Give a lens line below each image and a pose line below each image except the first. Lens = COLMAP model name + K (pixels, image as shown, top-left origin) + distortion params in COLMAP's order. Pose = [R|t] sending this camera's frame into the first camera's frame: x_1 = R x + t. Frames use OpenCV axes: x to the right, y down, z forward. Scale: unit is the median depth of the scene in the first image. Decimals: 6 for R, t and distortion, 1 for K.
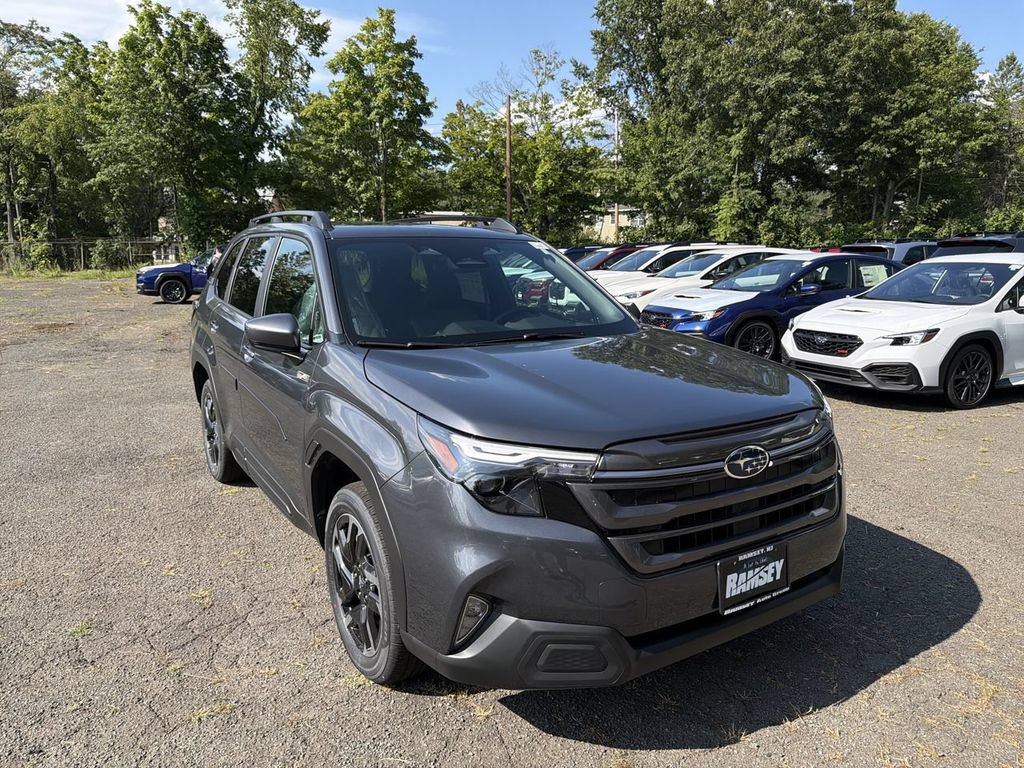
lens RADIAL K [[783.9, 0, 512.0], [0, 783.9, 384.0], [0, 0, 1]] dist [0.065909, -0.101164]
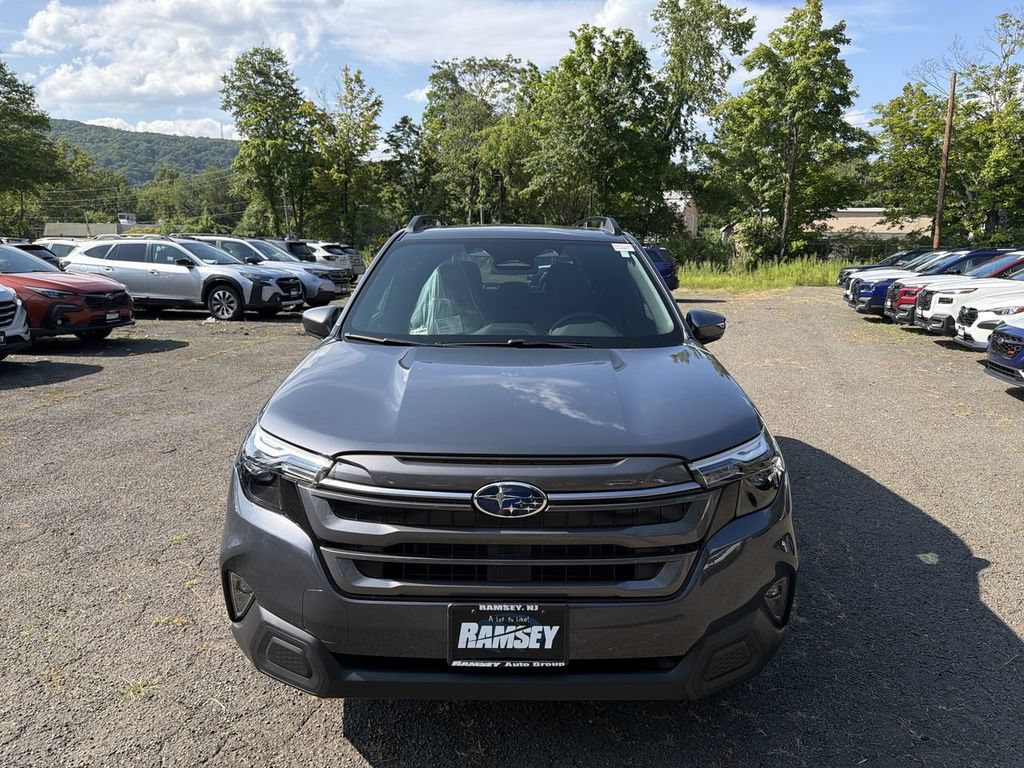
lens RADIAL K [[779.7, 0, 512.0], [0, 779.7, 384.0], [0, 0, 1]] dist [0.048221, -0.085527]
pose [[0.821562, 0.106301, -0.560122, 0.226208], [-0.106028, 0.993812, 0.033091, -0.016383], [0.560174, 0.032202, 0.827749, 0.087347]]
